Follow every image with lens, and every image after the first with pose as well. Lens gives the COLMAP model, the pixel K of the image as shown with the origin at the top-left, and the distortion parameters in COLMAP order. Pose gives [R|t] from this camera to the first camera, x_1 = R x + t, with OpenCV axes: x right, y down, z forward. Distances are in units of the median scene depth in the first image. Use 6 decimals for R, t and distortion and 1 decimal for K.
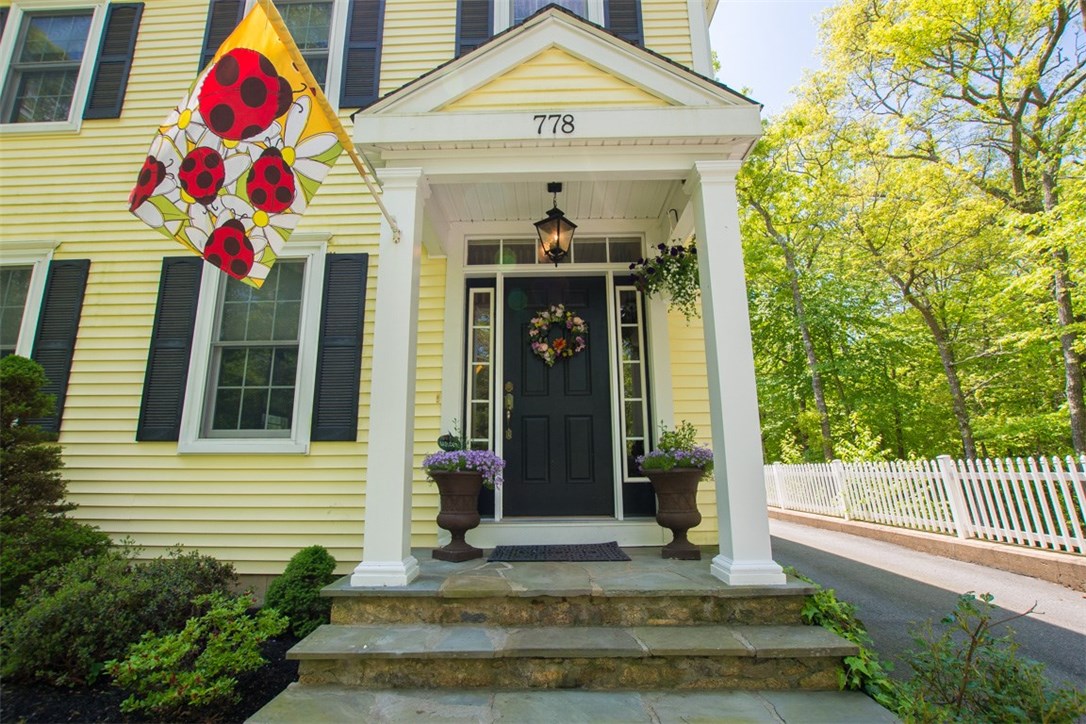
lens RADIAL K [[490.3, 0, 533.8], [0, 490.3, 367.5], [0, 0, 1]] dist [-0.023858, 0.000527]
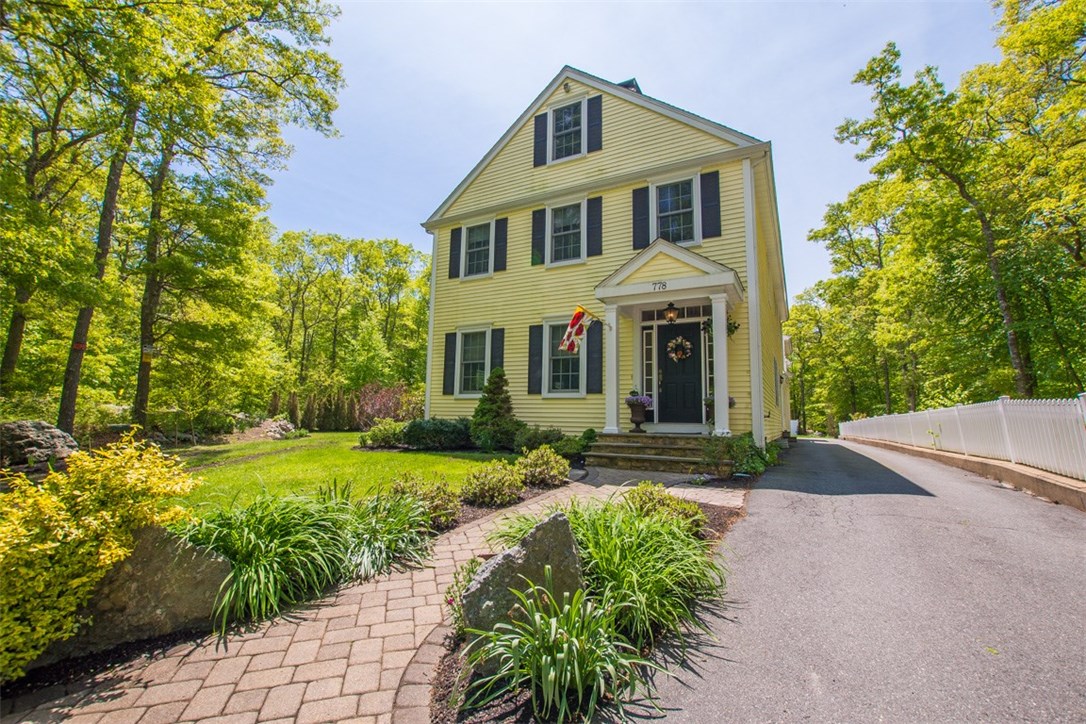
lens RADIAL K [[490.3, 0, 532.0], [0, 490.3, 360.0], [0, 0, 1]] dist [-0.023858, 0.000527]
pose [[0.882833, -0.032413, -0.468566, 0.539922], [0.066052, 0.996270, 0.055533, -0.198751], [0.465018, -0.079976, 0.881681, -1.475310]]
